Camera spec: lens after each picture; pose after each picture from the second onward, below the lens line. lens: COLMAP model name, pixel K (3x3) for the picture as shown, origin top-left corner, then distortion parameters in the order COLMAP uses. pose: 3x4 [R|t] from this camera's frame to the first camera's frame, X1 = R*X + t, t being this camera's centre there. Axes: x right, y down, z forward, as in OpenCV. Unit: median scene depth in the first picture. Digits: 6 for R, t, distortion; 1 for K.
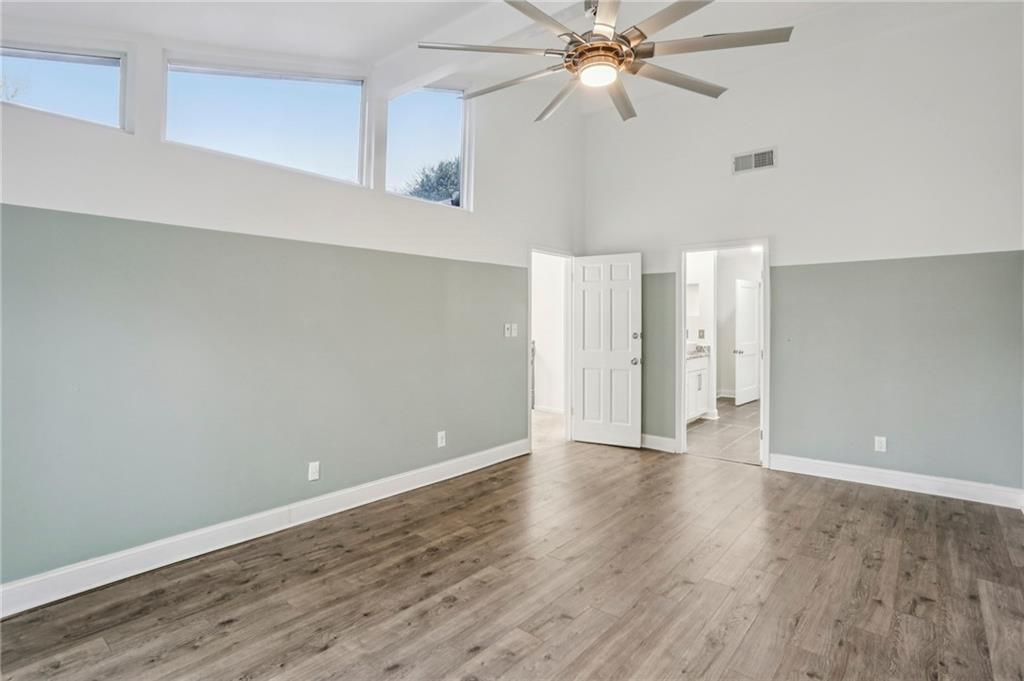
lens RADIAL K [[506.7, 0, 512.9], [0, 506.7, 335.0], [0, 0, 1]] dist [-0.029990, 0.007845]
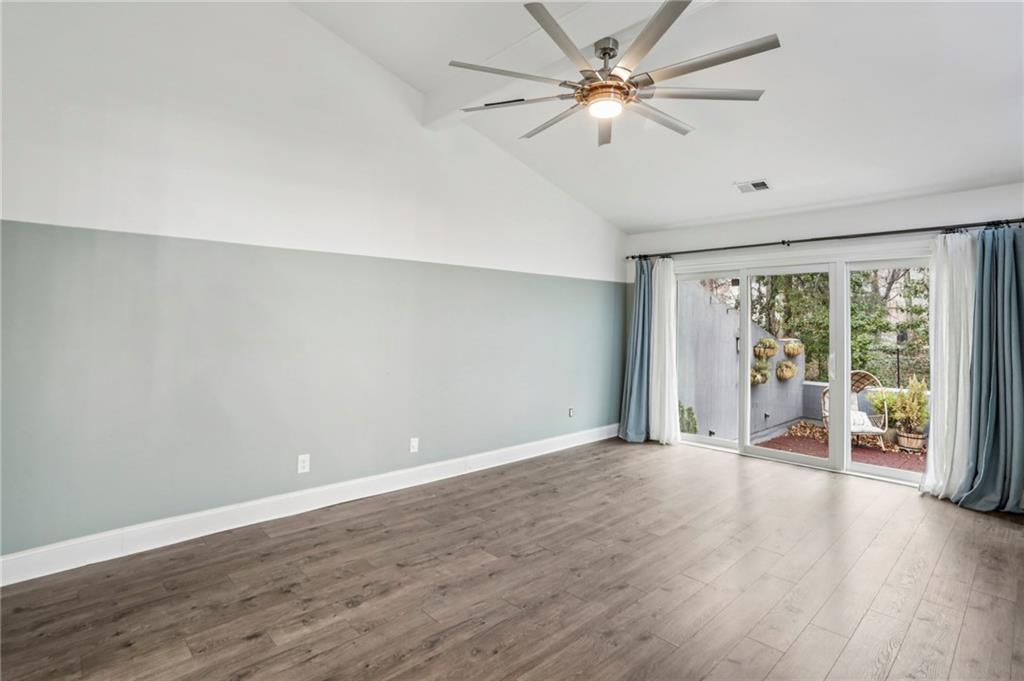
lens RADIAL K [[506.7, 0, 510.6], [0, 506.7, 334.3], [0, 0, 1]] dist [-0.029990, 0.007845]
pose [[-0.993288, -0.007816, 0.115401, 0.222989], [-0.002713, 0.999014, 0.044308, -0.047950], [-0.115634, 0.043698, -0.992330, 2.000113]]
